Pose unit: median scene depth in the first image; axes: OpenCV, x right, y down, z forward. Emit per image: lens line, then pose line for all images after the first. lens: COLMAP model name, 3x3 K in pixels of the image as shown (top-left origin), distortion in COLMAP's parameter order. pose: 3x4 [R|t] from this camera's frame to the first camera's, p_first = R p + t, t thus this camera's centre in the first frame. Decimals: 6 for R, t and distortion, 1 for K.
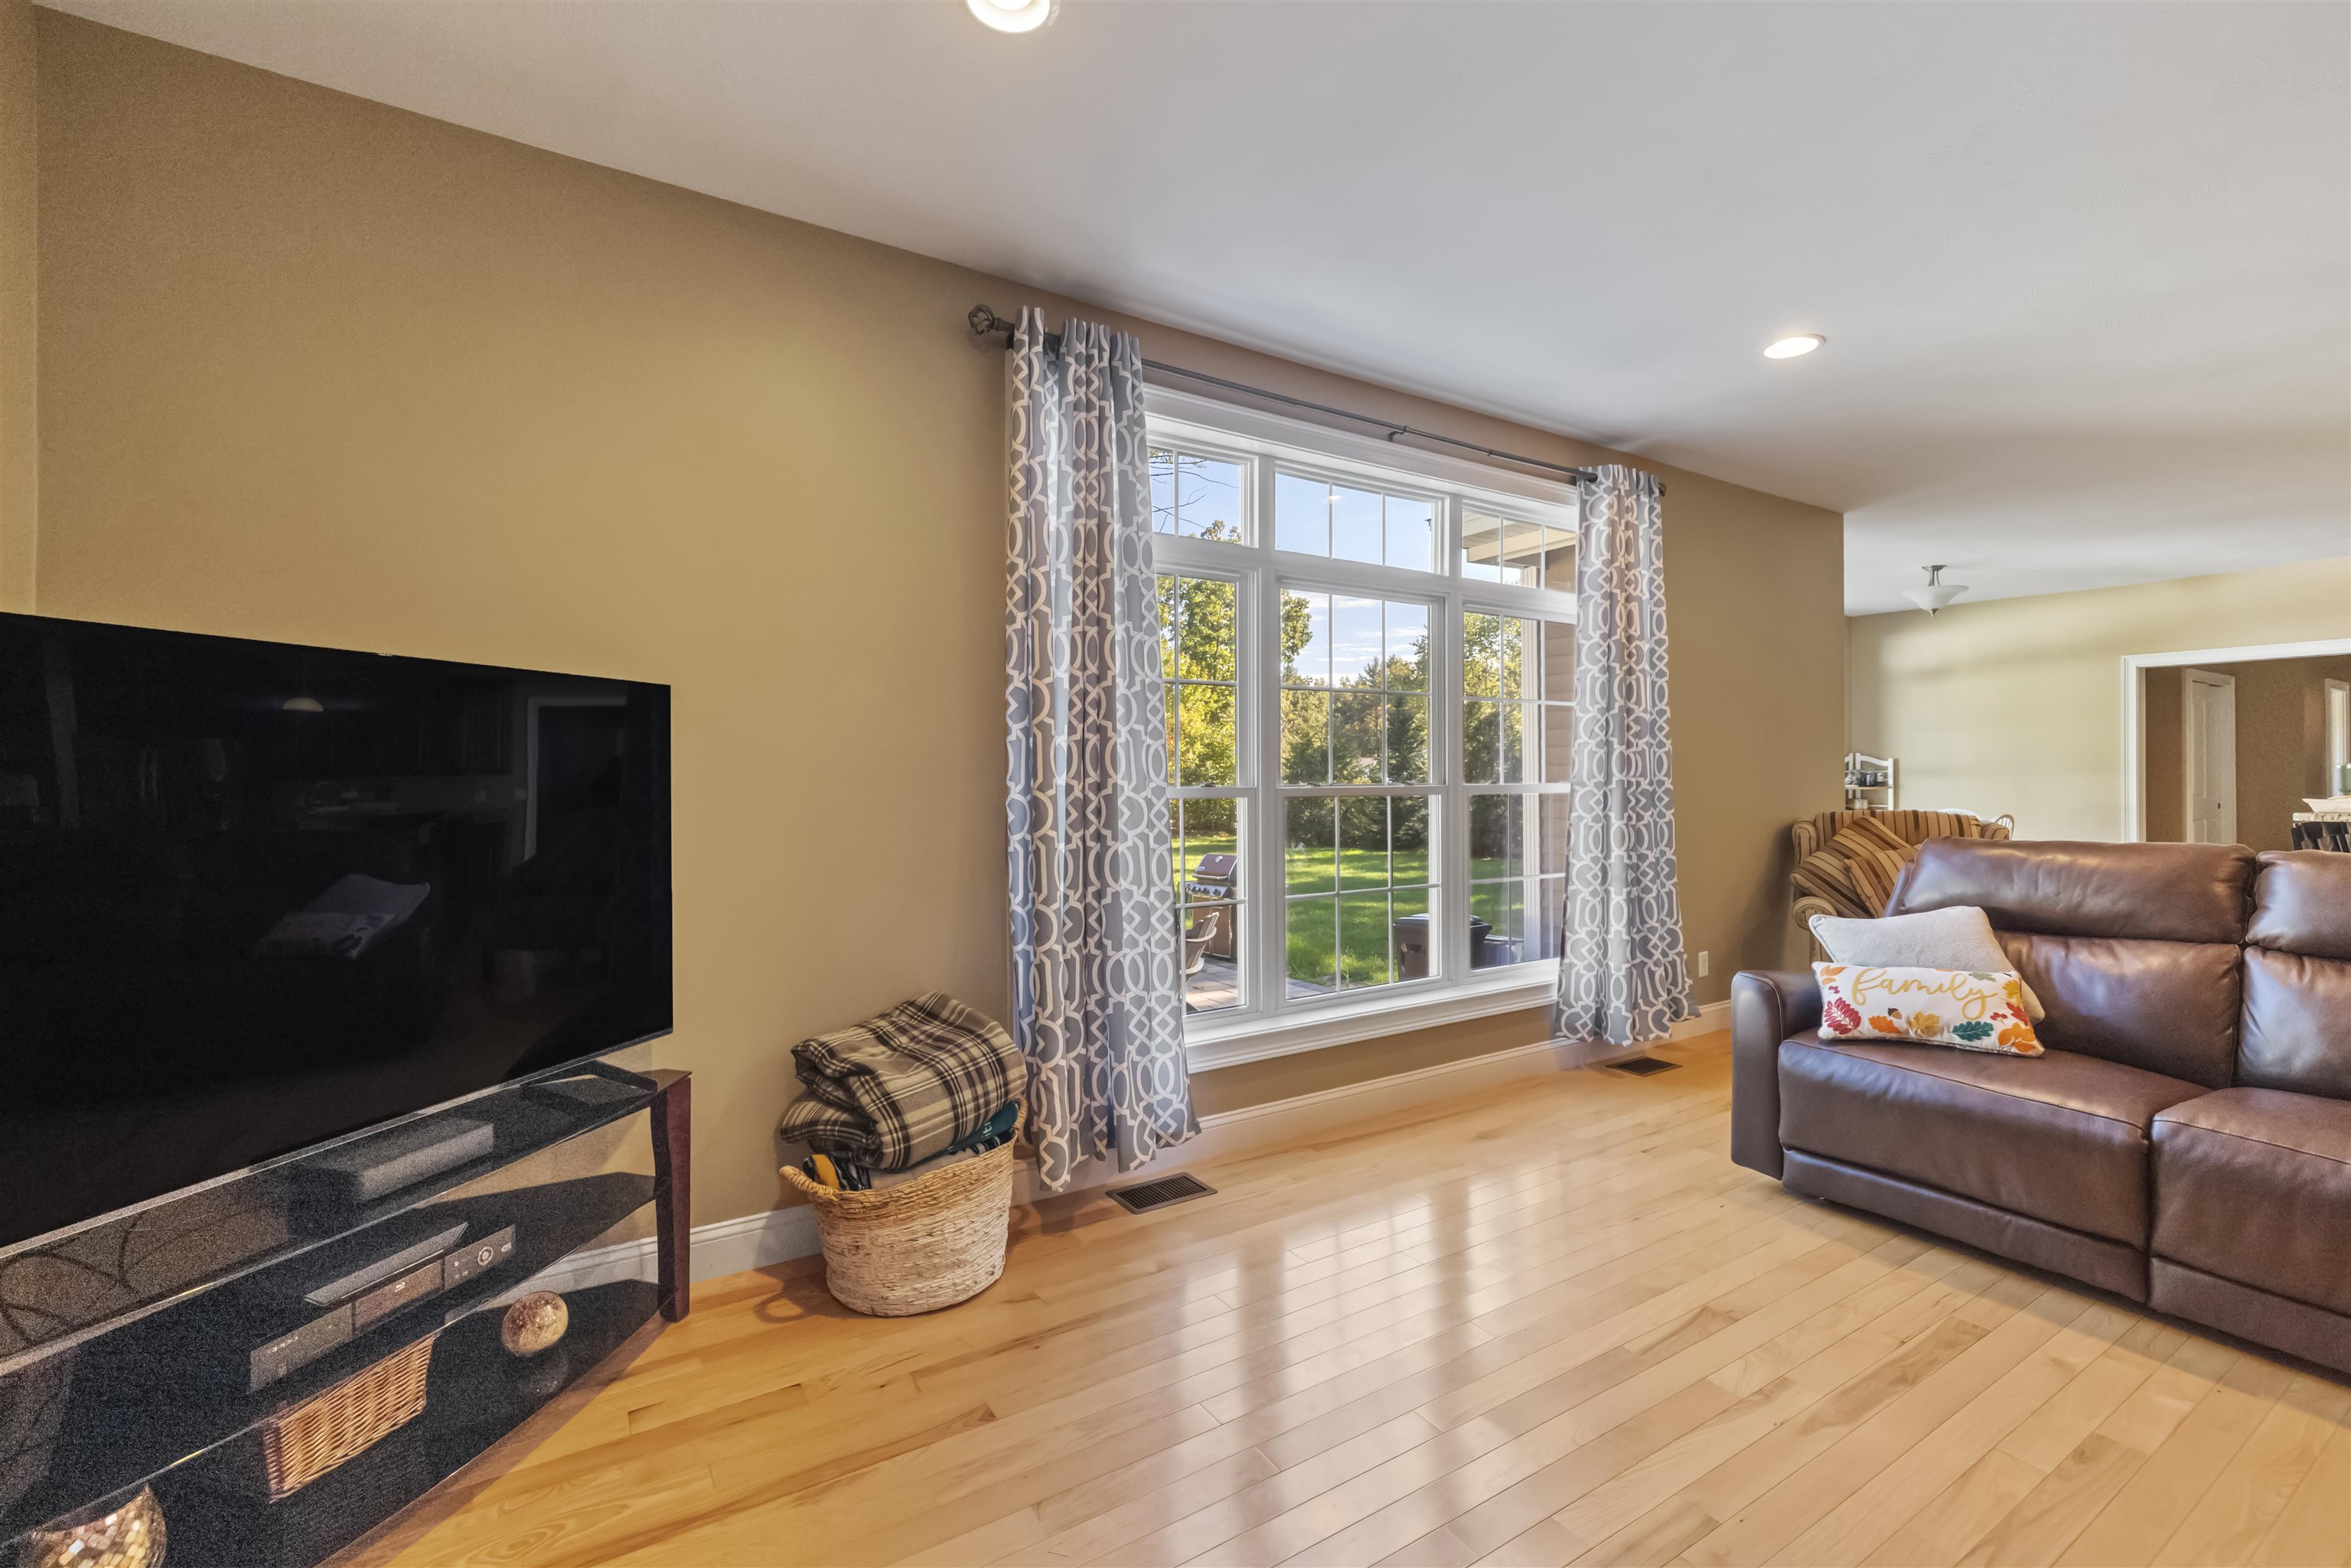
lens RADIAL K [[1027.1, 0, 1180.2], [0, 1027.1, 767.5], [0, 0, 1]] dist [-0.000010, 0.000093]
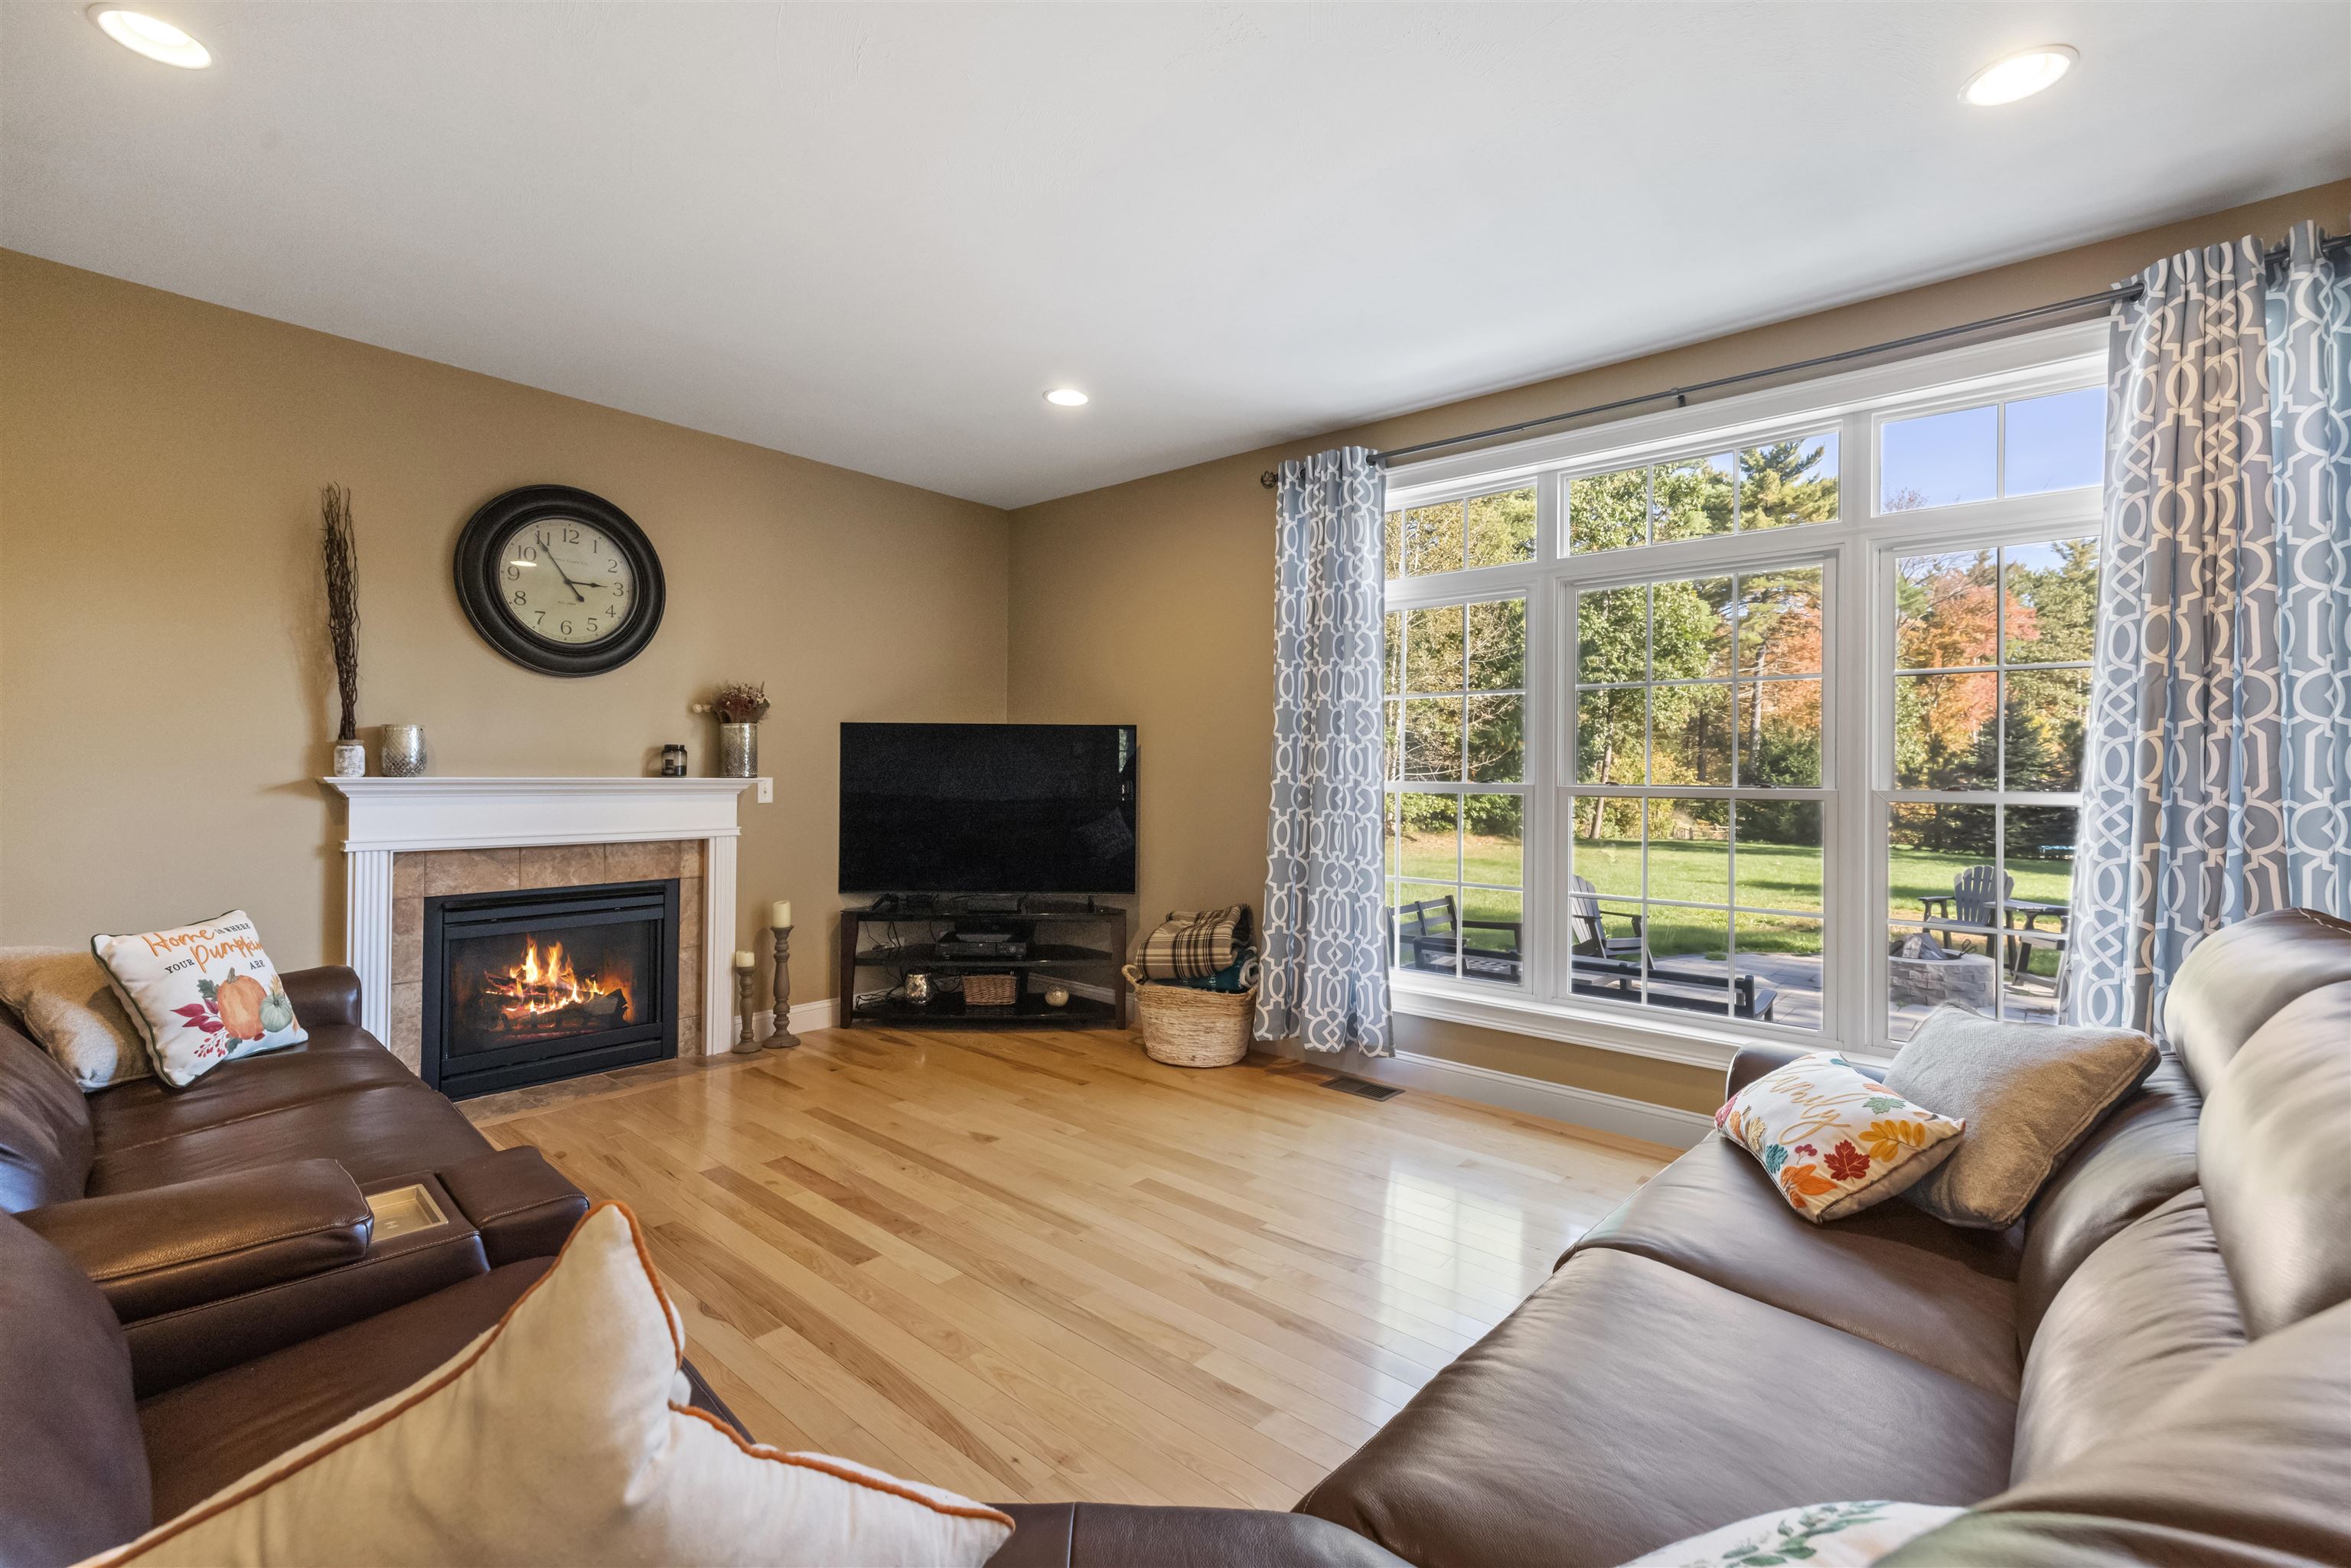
lens RADIAL K [[1027.1, 0, 1180.2], [0, 1027.1, 767.5], [0, 0, 1]] dist [-0.000010, 0.000093]
pose [[0.269162, -0.004124, -0.963086, 1.264242], [-0.008110, 0.999946, -0.006548, 0.013182], [0.963061, 0.009573, 0.269113, 0.442427]]
